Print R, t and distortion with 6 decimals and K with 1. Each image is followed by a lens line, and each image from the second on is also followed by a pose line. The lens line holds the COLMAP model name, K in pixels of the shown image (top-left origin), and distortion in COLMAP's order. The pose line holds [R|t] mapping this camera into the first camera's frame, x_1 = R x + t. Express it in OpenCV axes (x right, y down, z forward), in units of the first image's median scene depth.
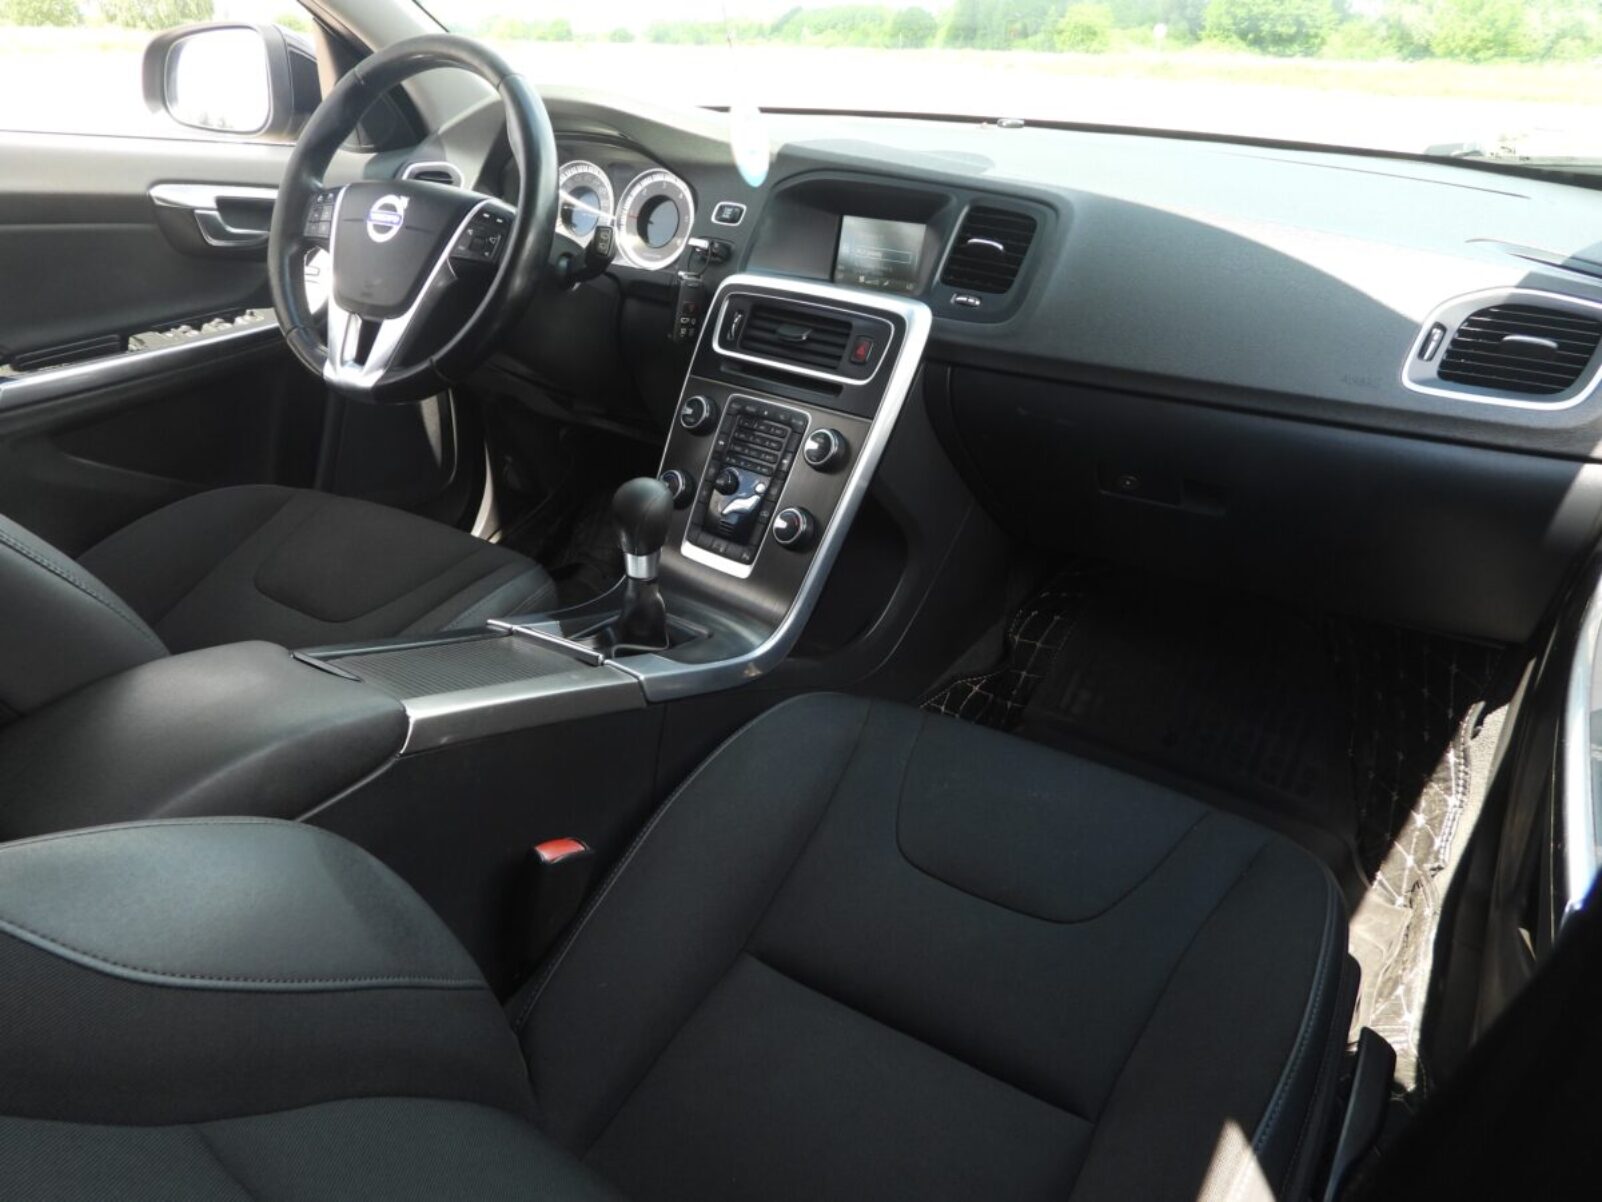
lens RADIAL K [[1160.1, 0, 801.8], [0, 1160.1, 602.3], [0, 0, 1]] dist [-0.012581, 0.002790]
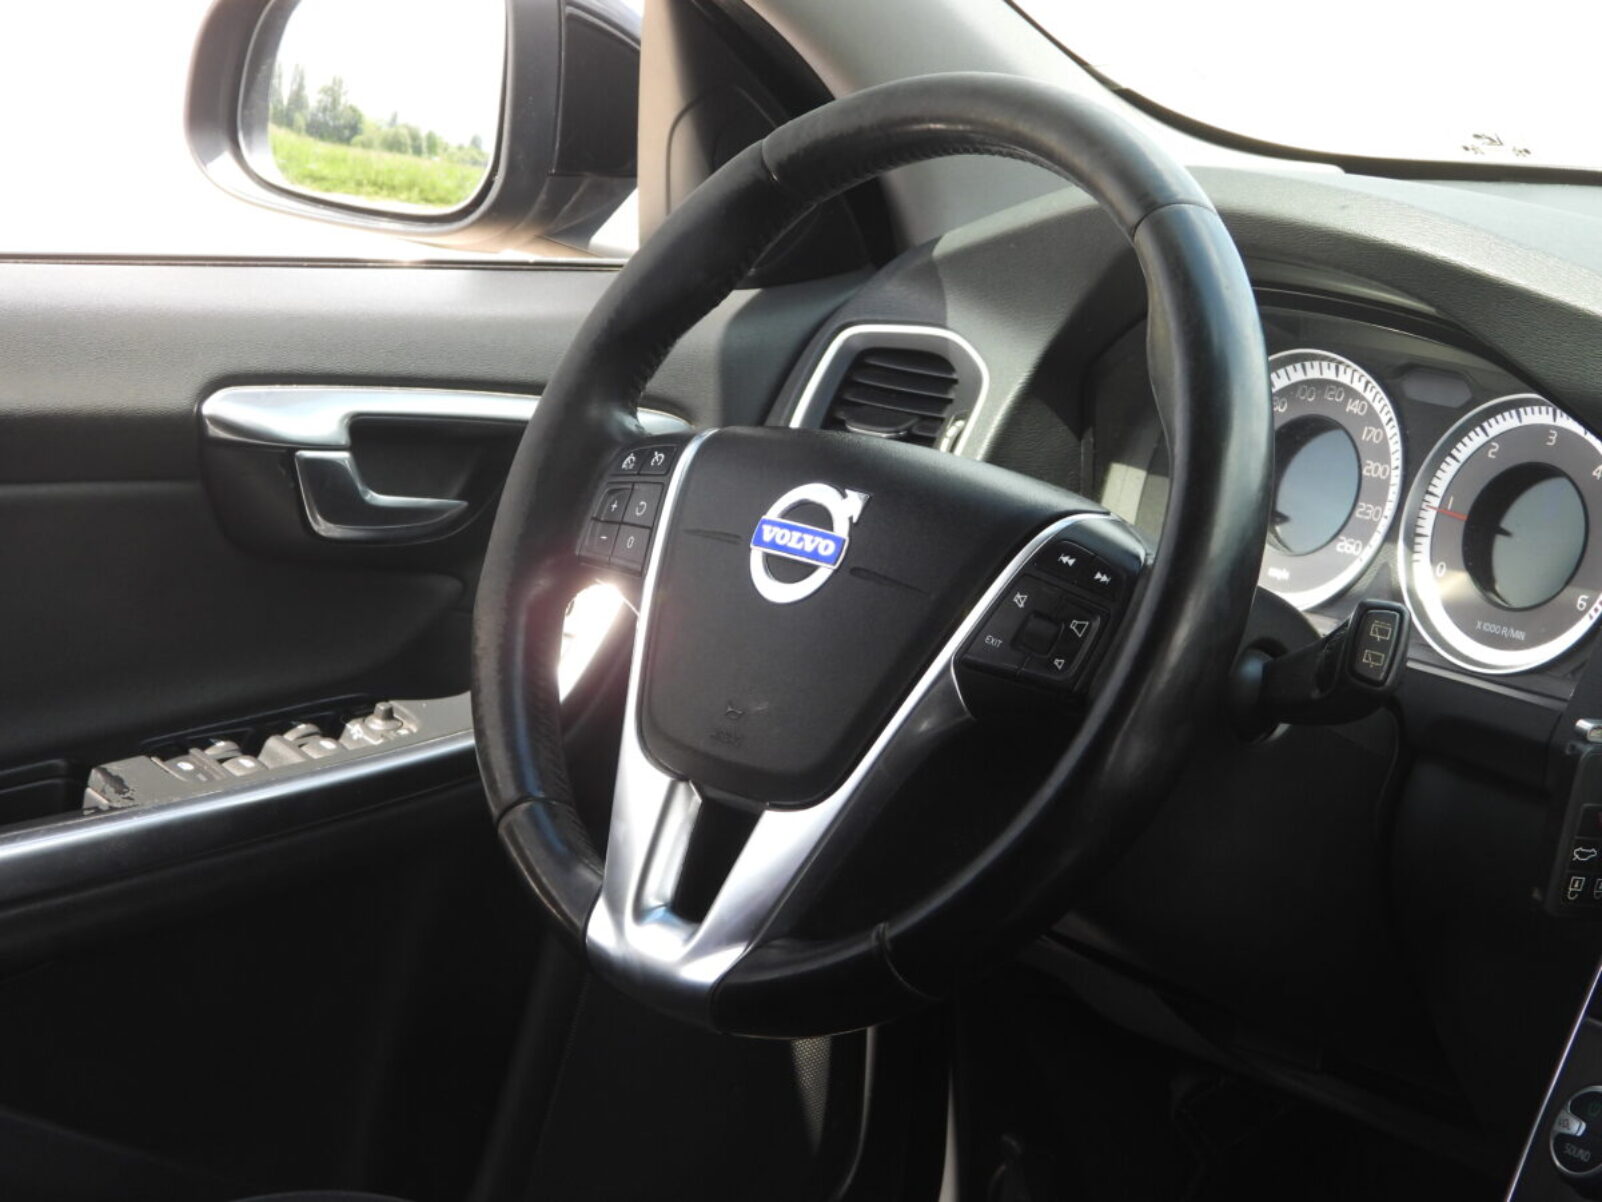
lens RADIAL K [[4070.2, 0, 813.3], [0, 4070.2, 601.6], [0, 0, 1]] dist [-0.079347, 0.000000]
pose [[0.960012, 0.057720, -0.273943, 0.006061], [-0.117417, 0.971307, -0.206824, -0.039114], [0.254145, 0.230719, 0.939244, -0.220408]]
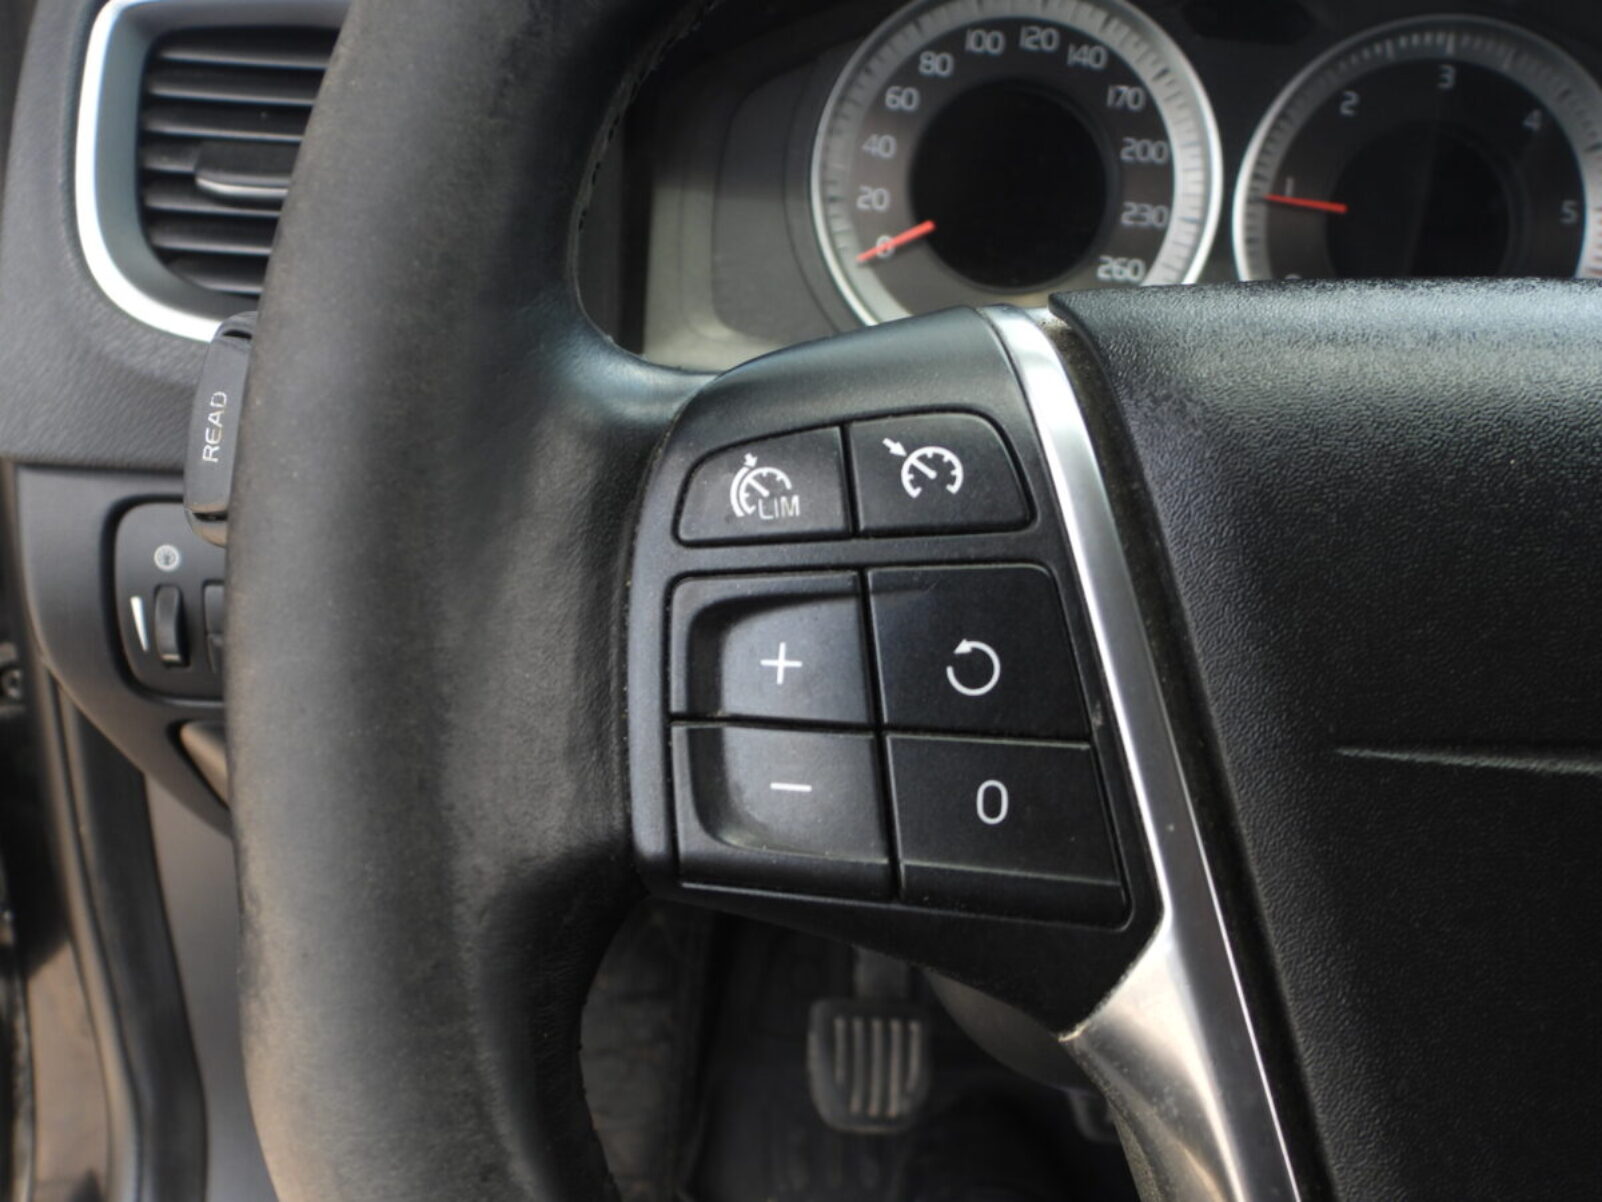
lens RADIAL K [[1658.3, 0, 789.3], [0, 1658.3, 608.8], [0, 0, 1]] dist [-0.017299, 0.000000]
pose [[0.849790, -0.206655, 0.484924, -0.496278], [0.178743, 0.978413, 0.103726, -0.358569], [-0.495891, -0.001469, 0.868383, 0.882450]]
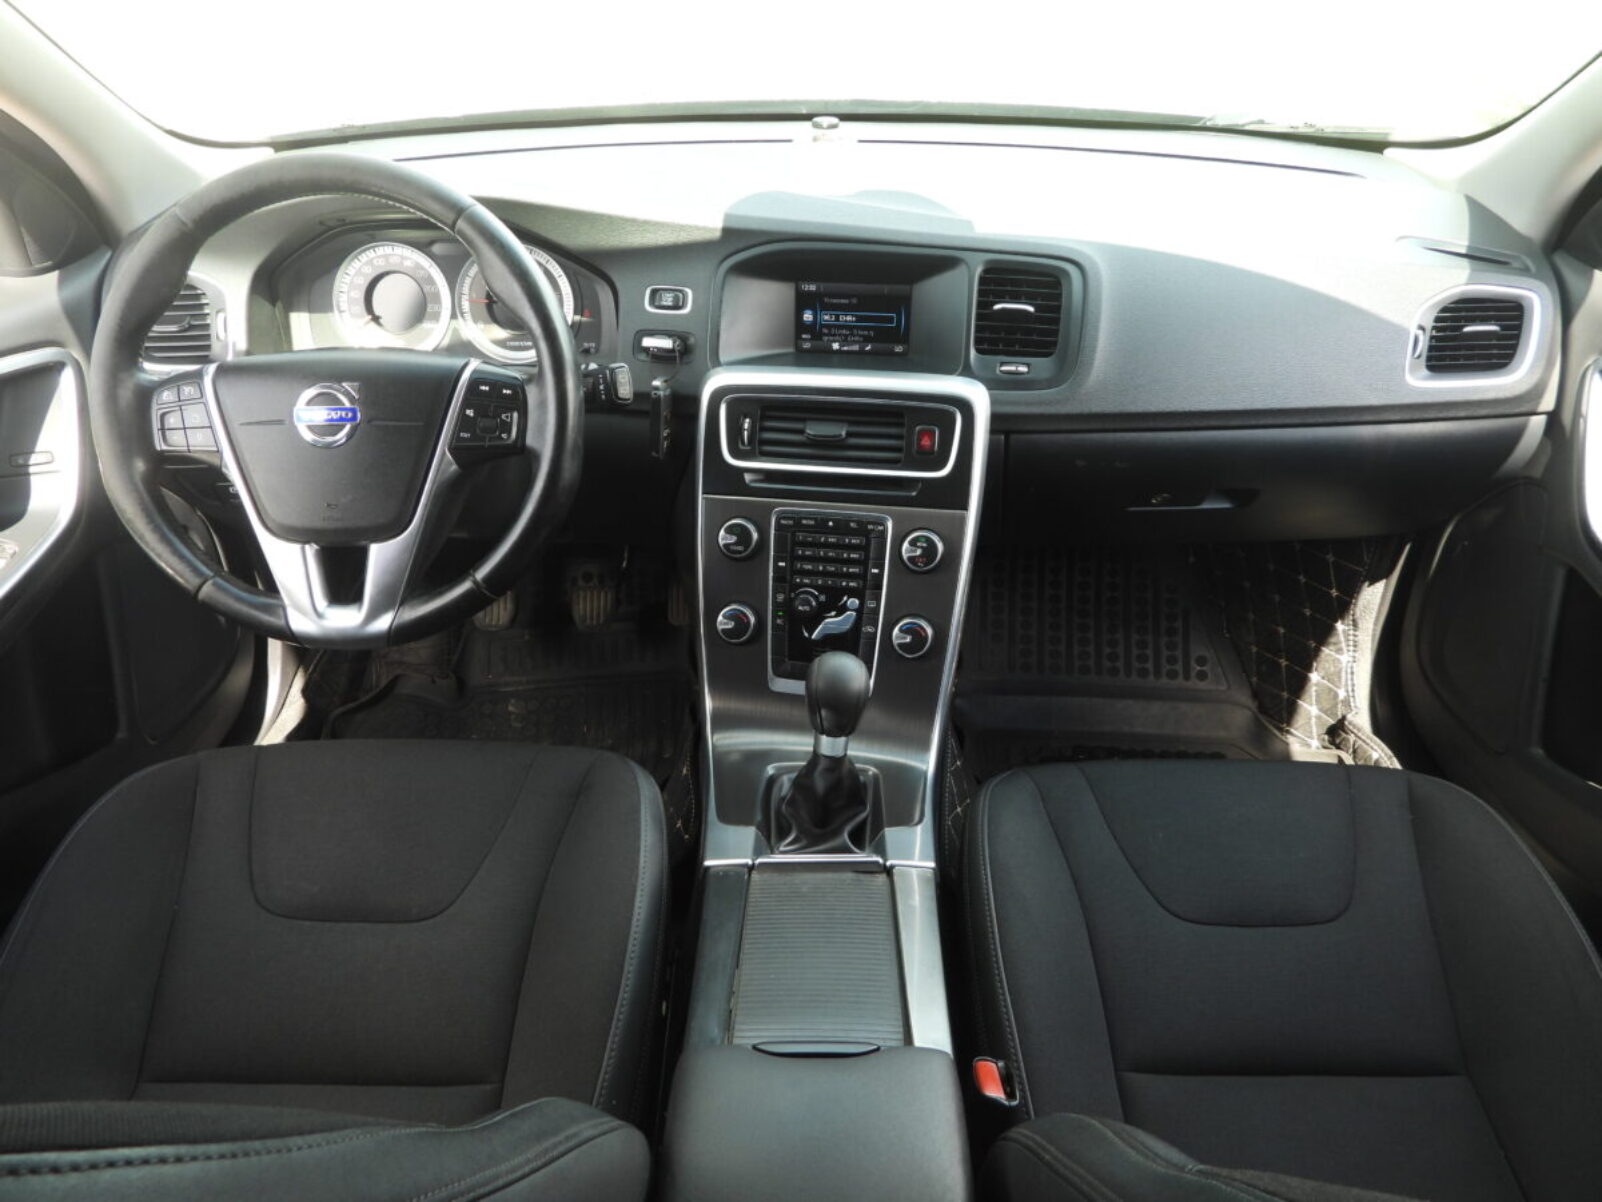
lens RADIAL K [[1160.1, 0, 809.5], [0, 1160.1, 601.3], [0, 0, 1]] dist [-0.012581, 0.002790]
pose [[0.848008, -0.313879, 0.427038, -0.431471], [0.254426, 0.947940, 0.191512, -0.266749], [-0.464918, -0.053754, 0.883720, 0.165097]]
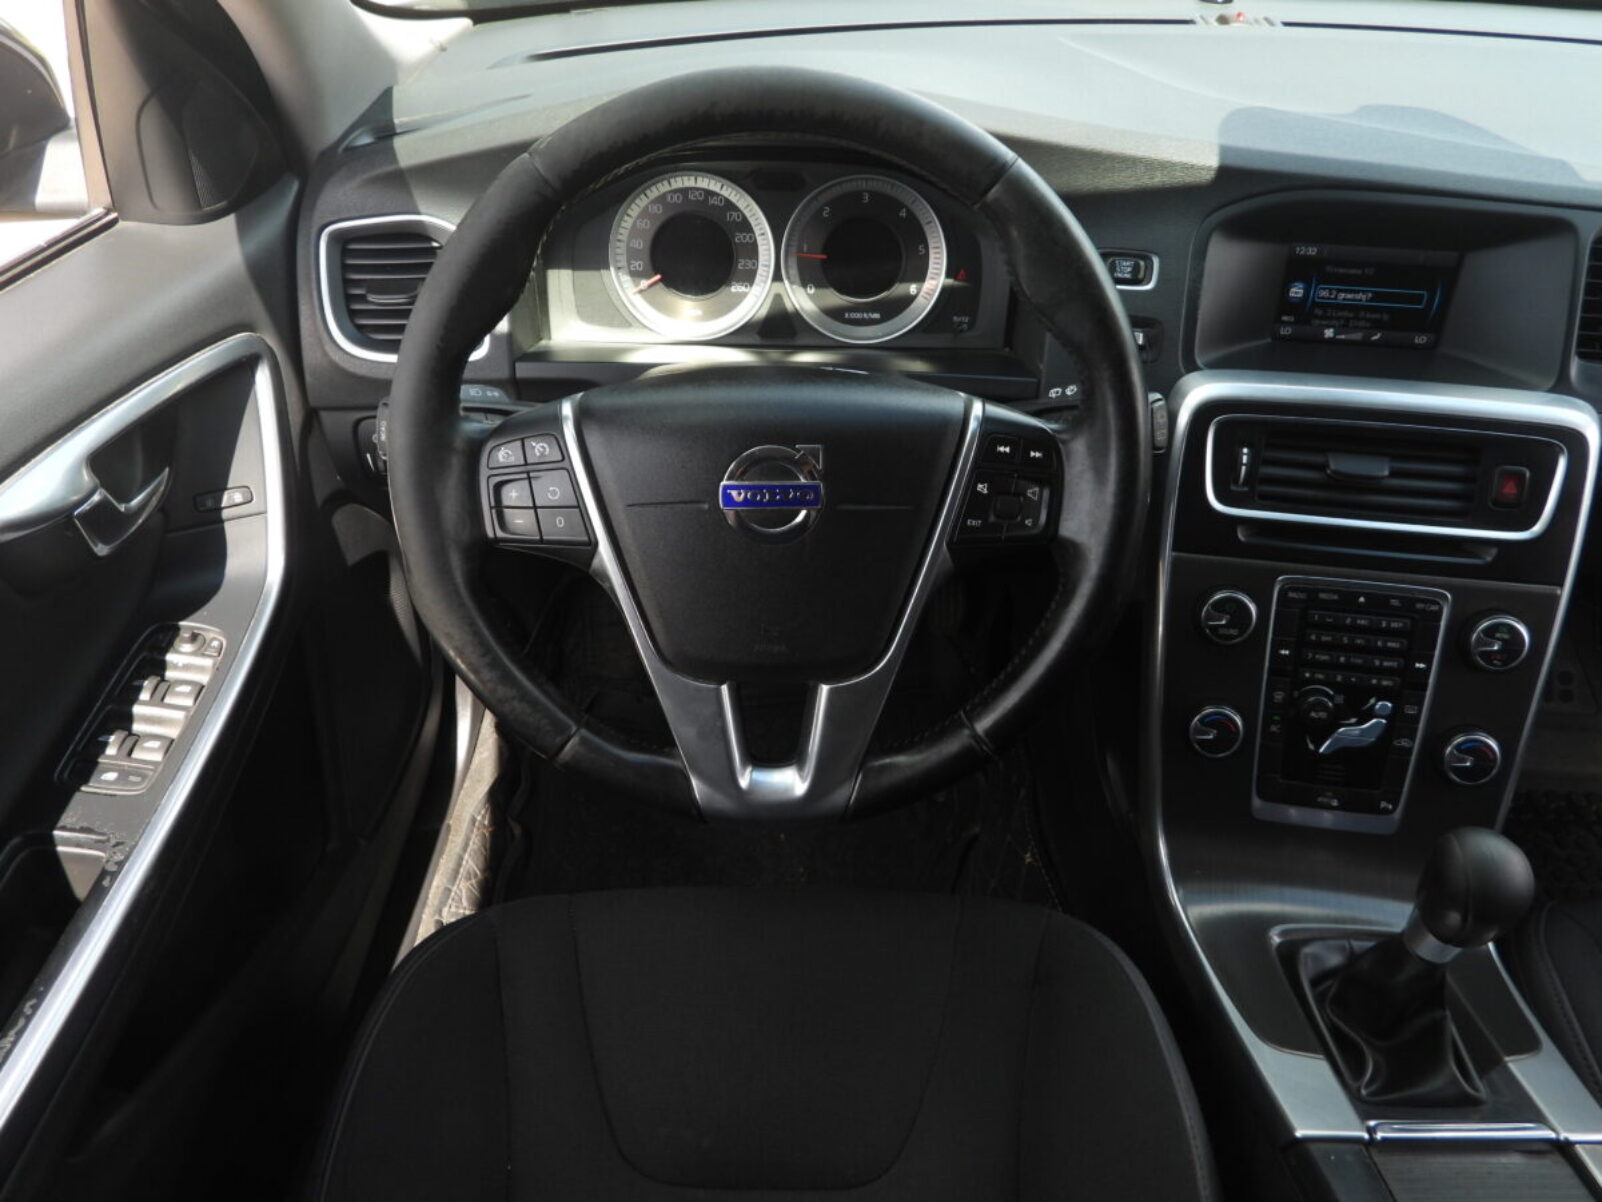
lens RADIAL K [[1160.1, 0, 805.7], [0, 1160.1, 603.2], [0, 0, 1]] dist [-0.012581, 0.002790]
pose [[0.840433, -0.359475, 0.405525, -0.533738], [0.243744, 0.919101, 0.309583, -0.415545], [-0.484006, -0.161339, 0.860063, 0.537532]]
